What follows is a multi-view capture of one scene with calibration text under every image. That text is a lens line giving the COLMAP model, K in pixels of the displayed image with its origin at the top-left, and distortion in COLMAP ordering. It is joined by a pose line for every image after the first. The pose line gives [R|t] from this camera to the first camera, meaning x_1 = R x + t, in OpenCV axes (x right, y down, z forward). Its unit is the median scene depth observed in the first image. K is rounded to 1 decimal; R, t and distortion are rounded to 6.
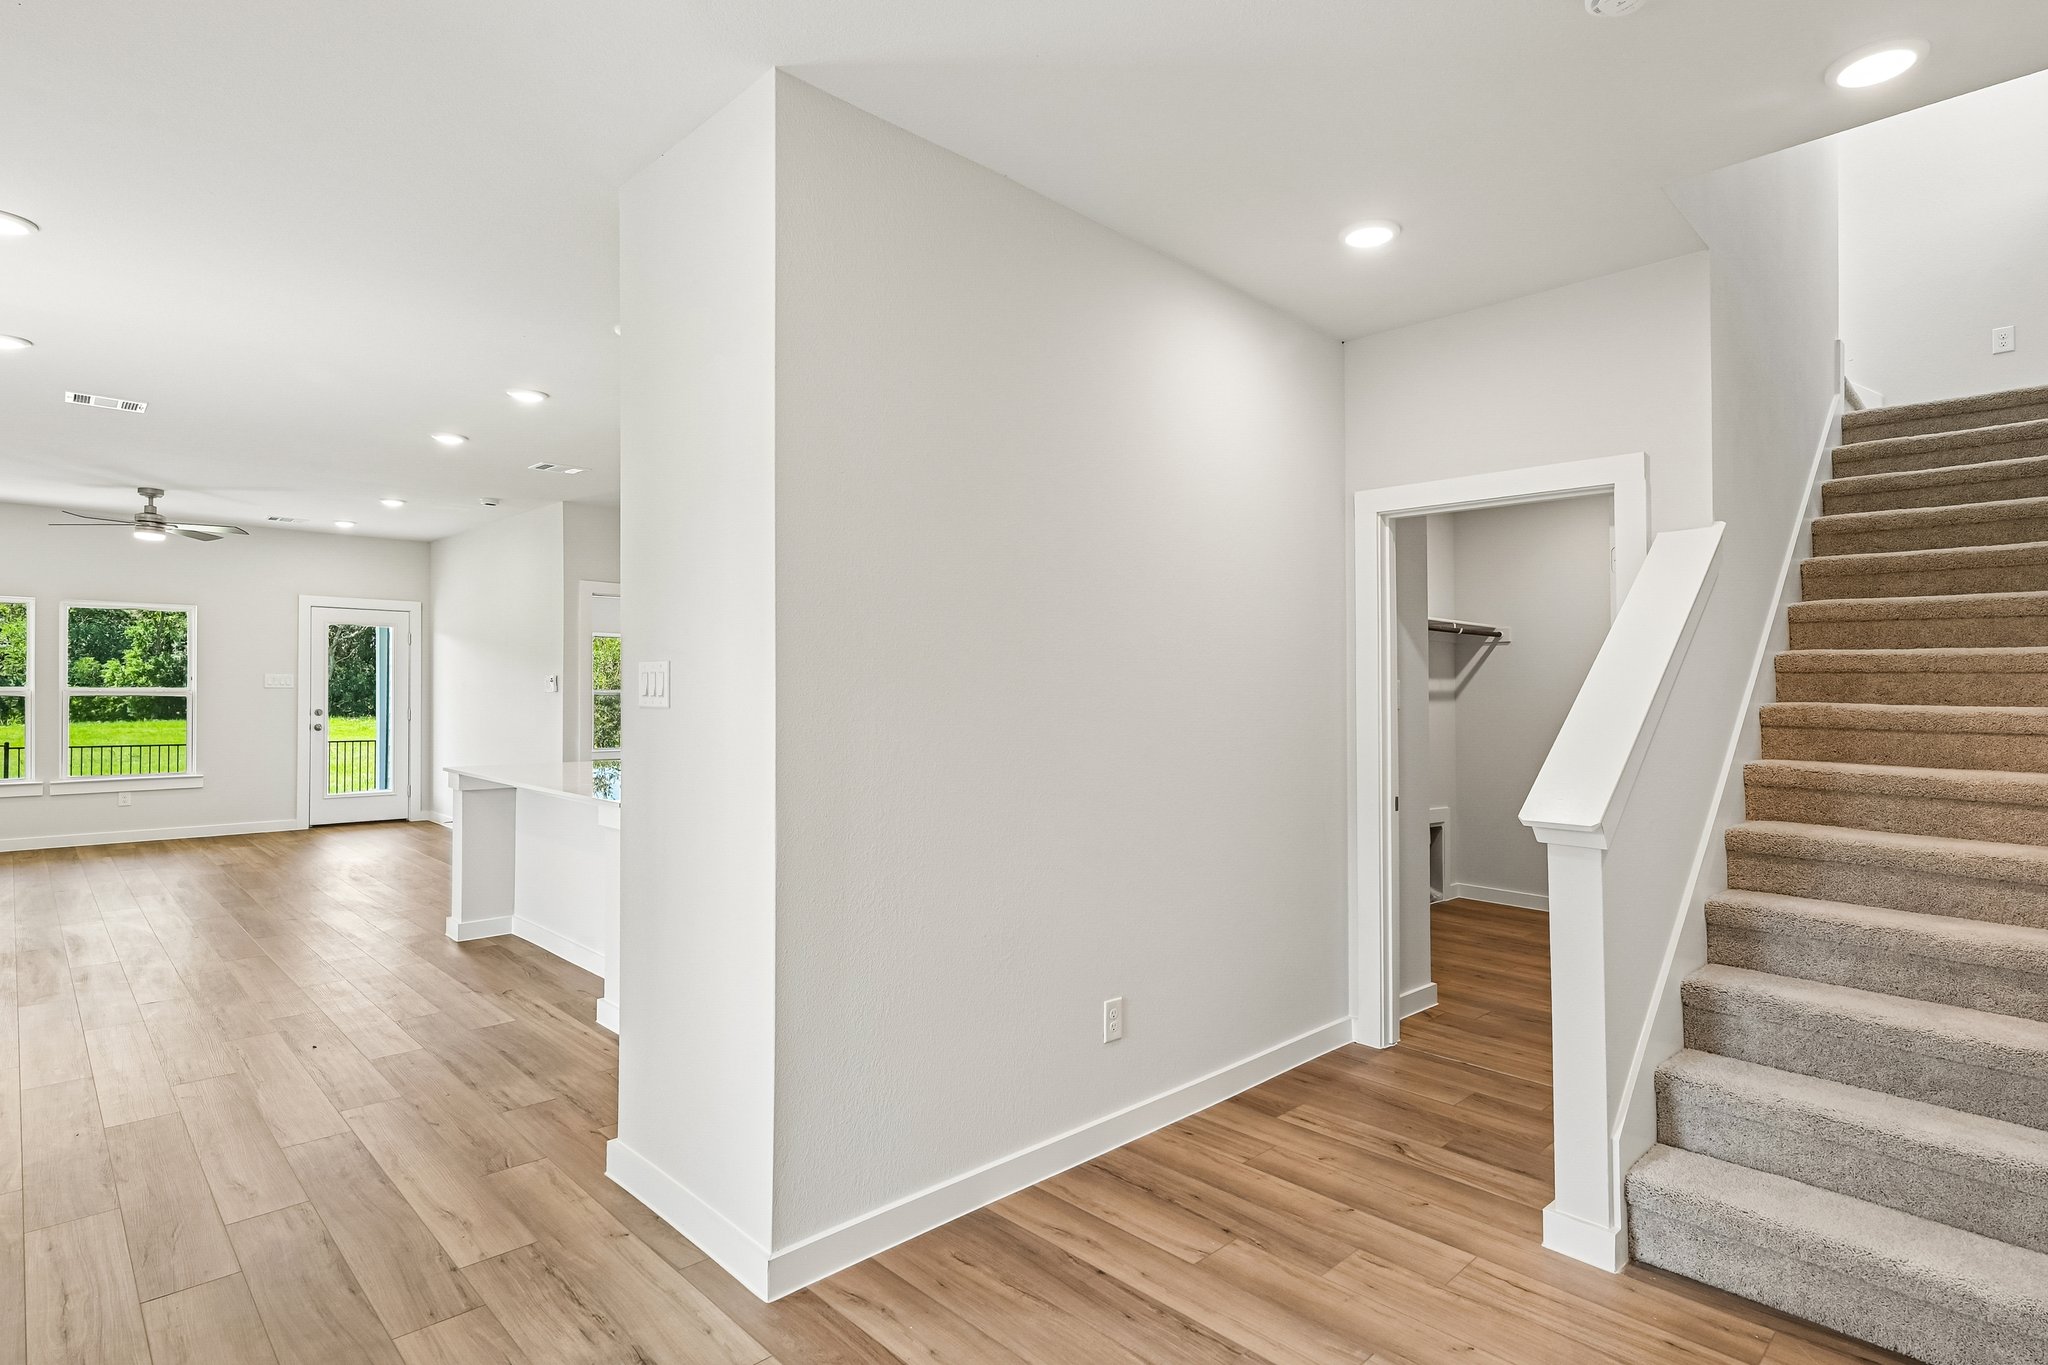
lens RADIAL K [[1084.4, 0, 1076.8], [0, 1084.4, 686.8], [0, 0, 1]] dist [0.001067, -0.002551]
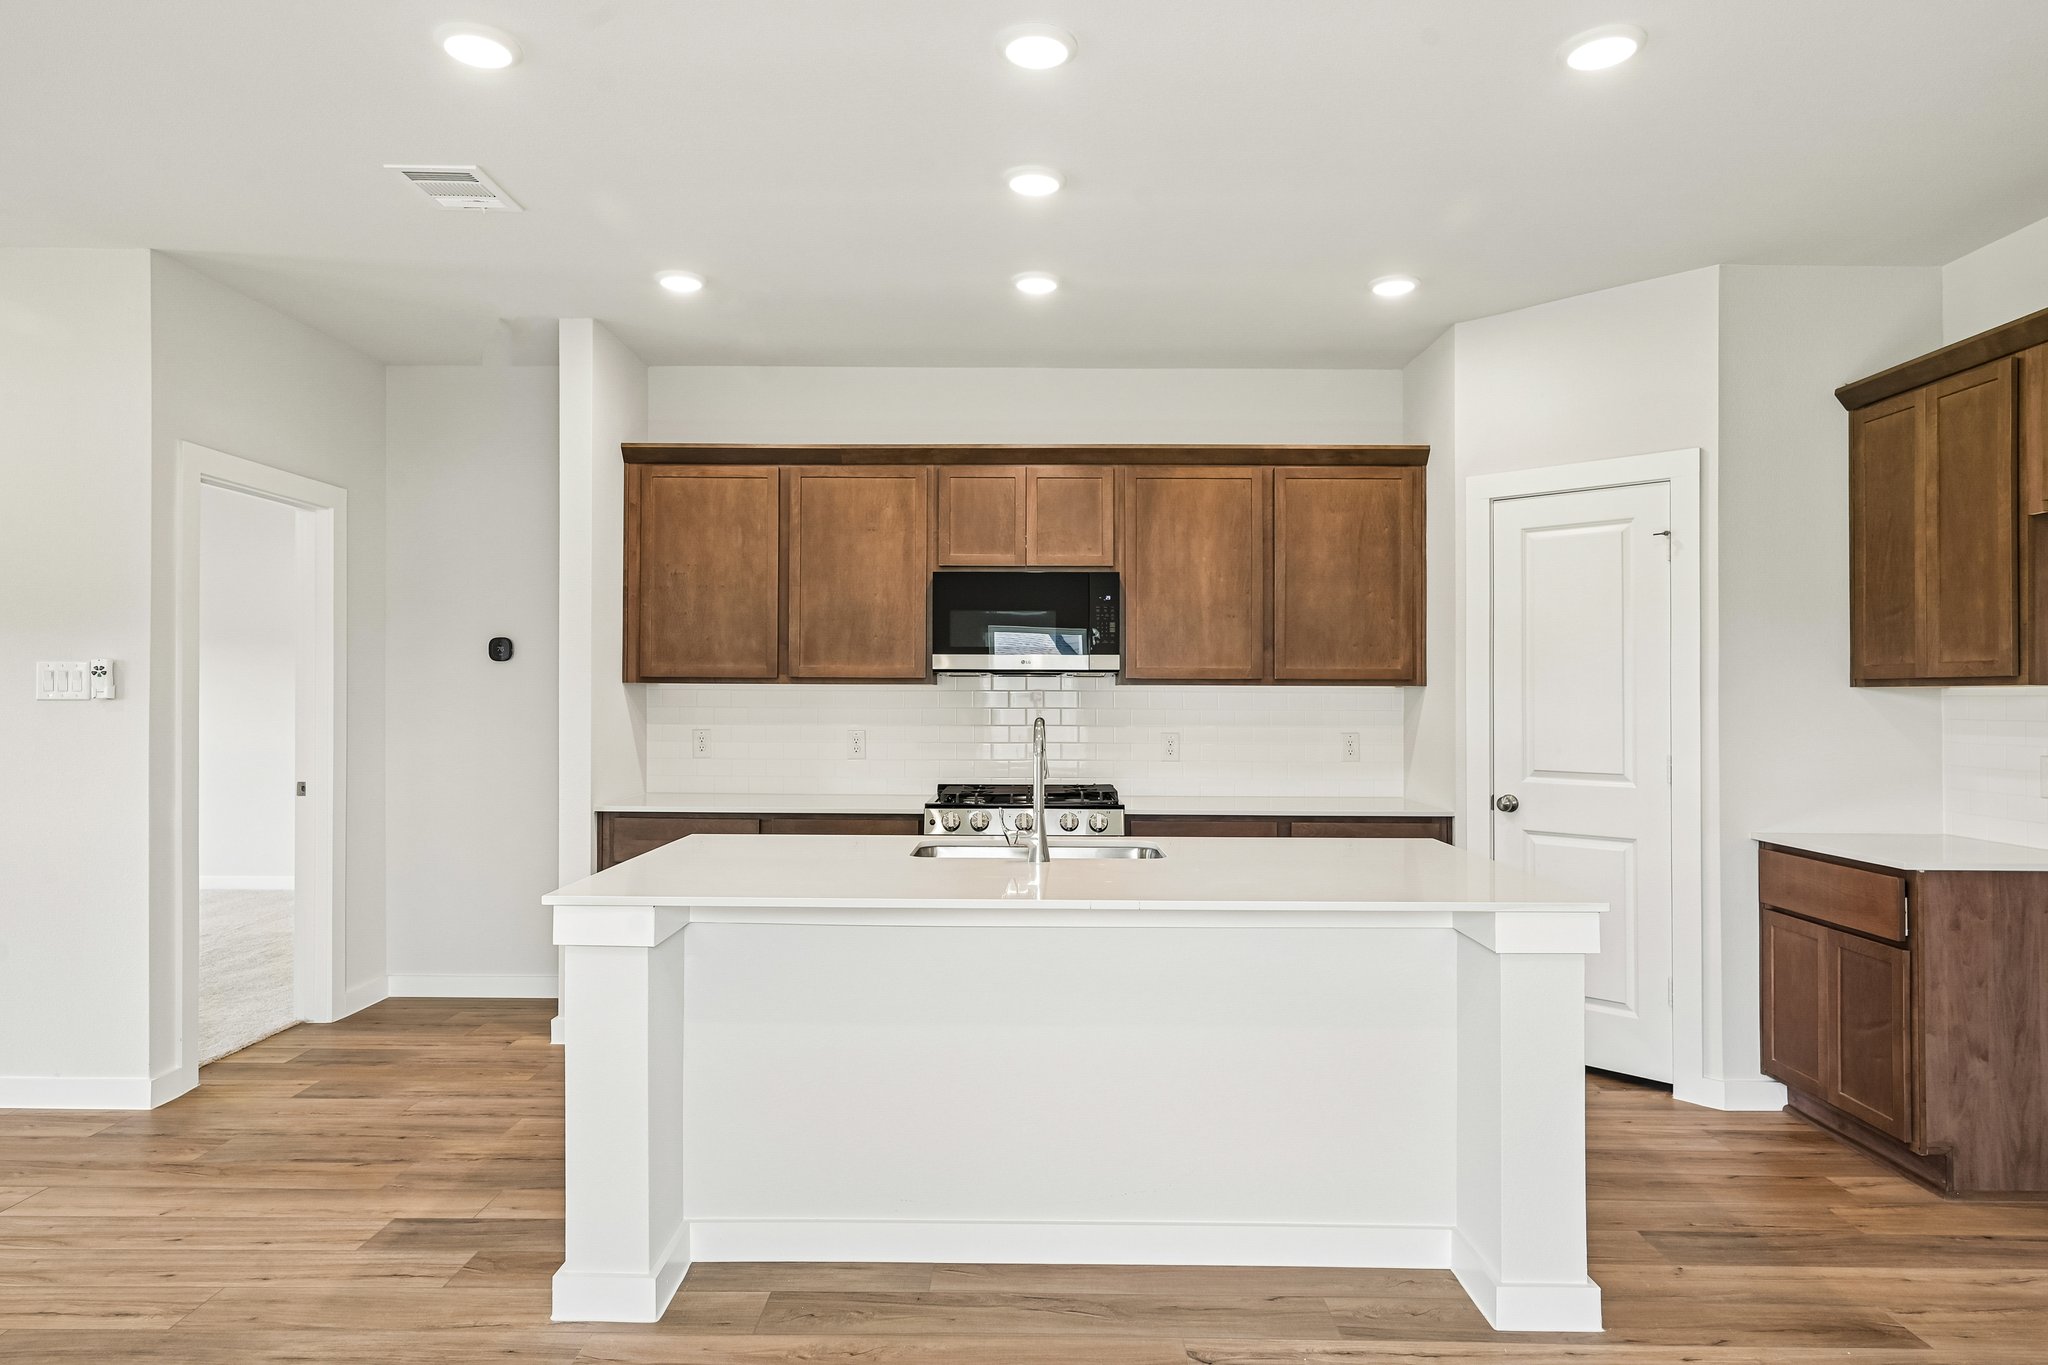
lens RADIAL K [[1183.6, 0, 1097.0], [0, 1183.6, 685.5], [0, 0, 1]] dist [0.003443, -0.004543]
pose [[0.701587, -0.002305, 0.712580, -0.473883], [0.001443, 0.999997, 0.001813, -0.000667], [-0.712582, -0.000243, 0.701589, 0.356581]]
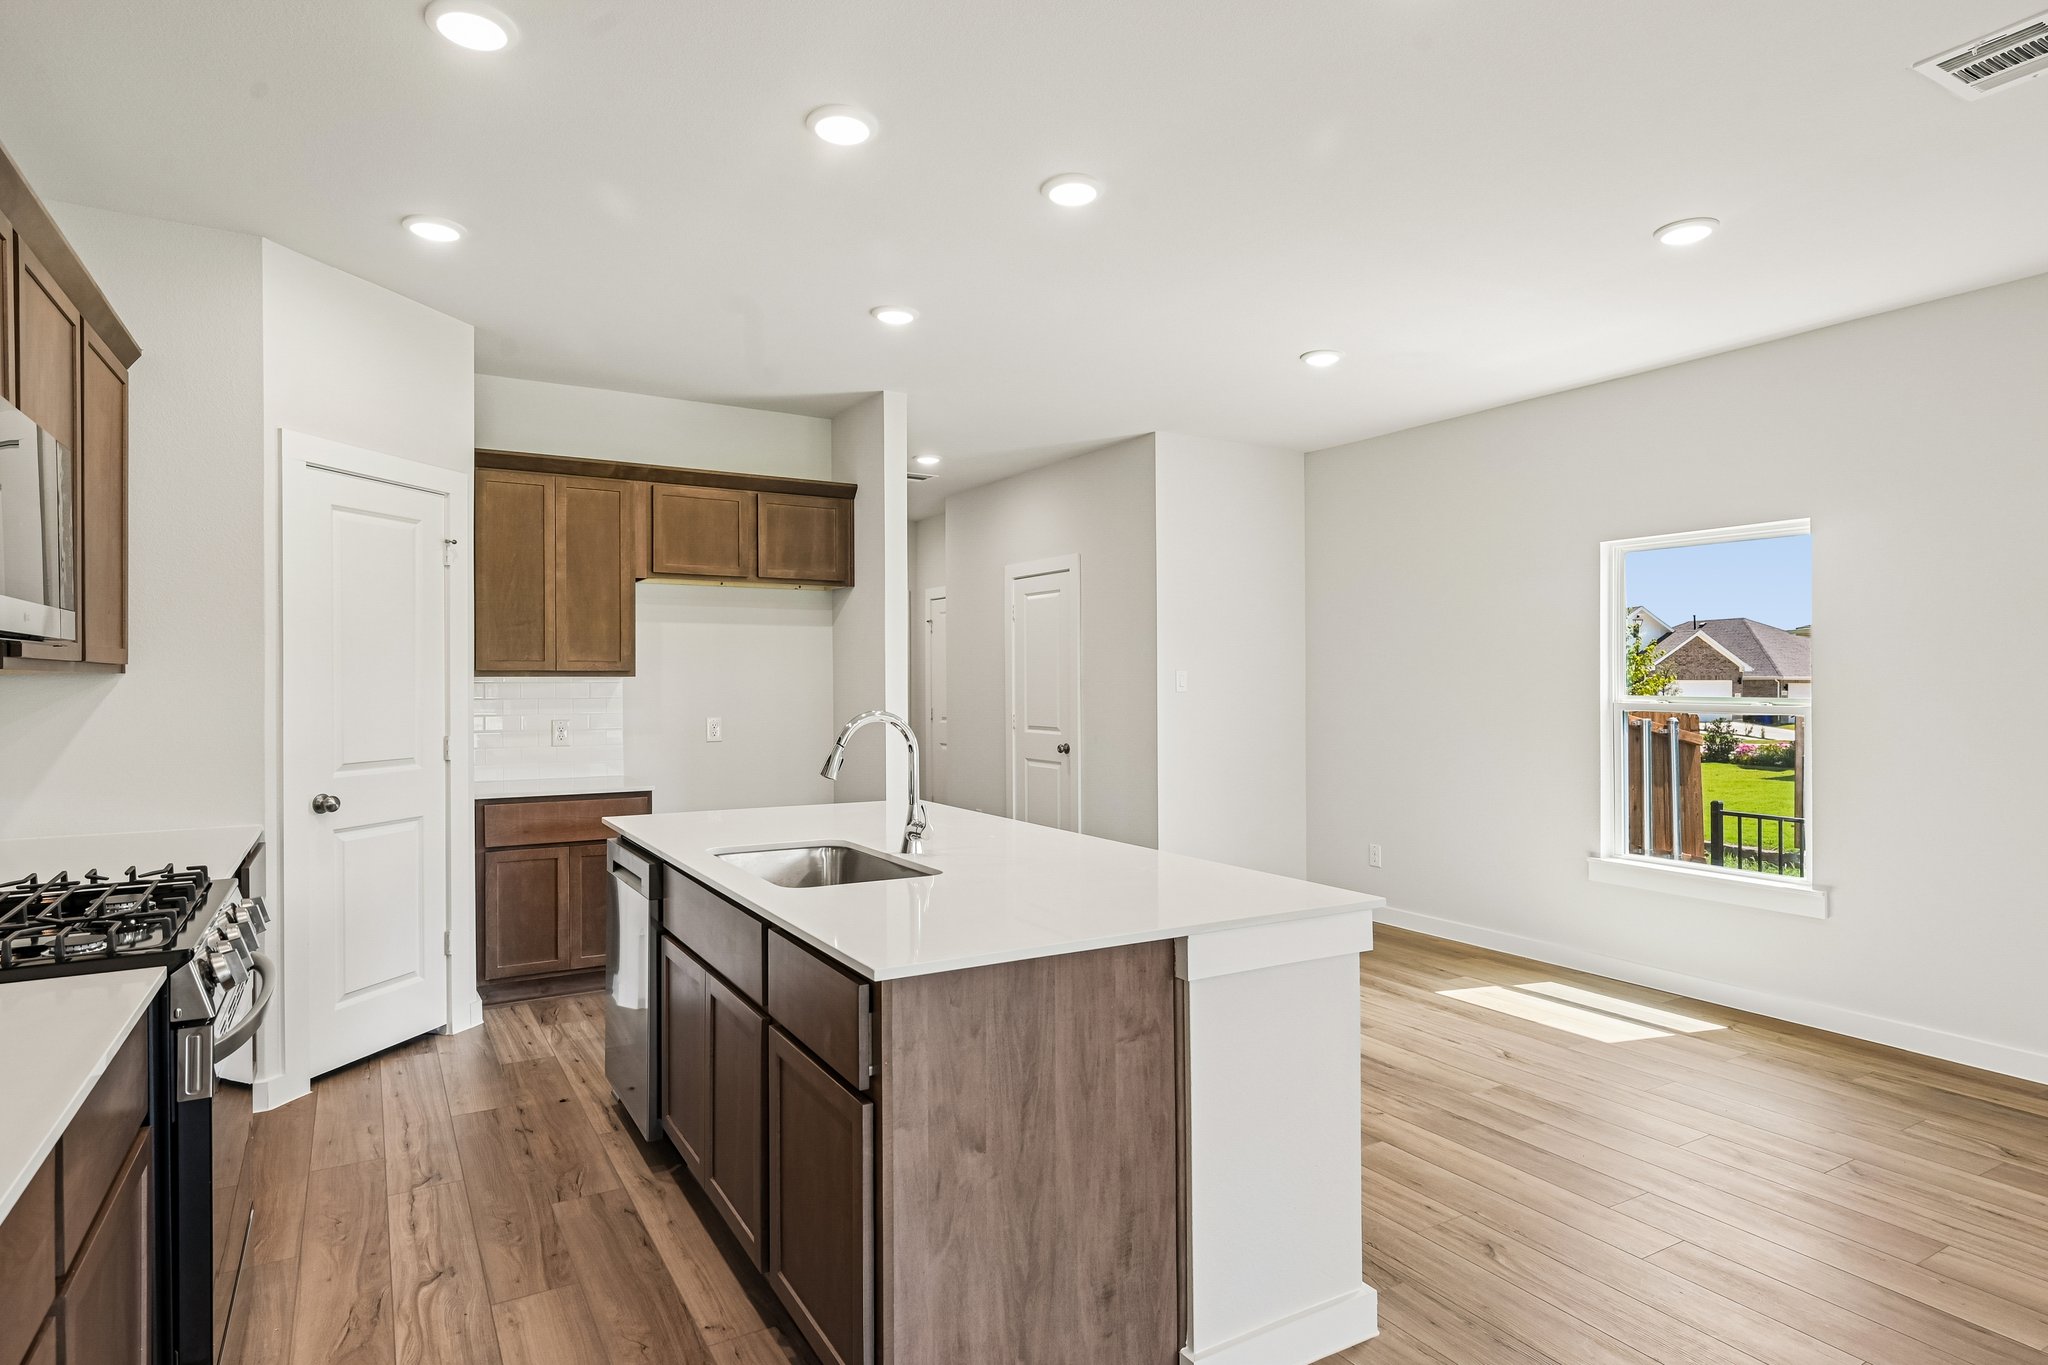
lens RADIAL K [[1086.3, 0, 1009.9], [0, 1086.3, 681.4], [0, 0, 1]] dist [0.011936, -0.004490]
pose [[-0.960278, -0.009833, 0.278870, -0.363931], [-0.009710, 0.999951, 0.001822, -0.000208], [-0.278875, -0.000958, -0.960327, 0.902621]]
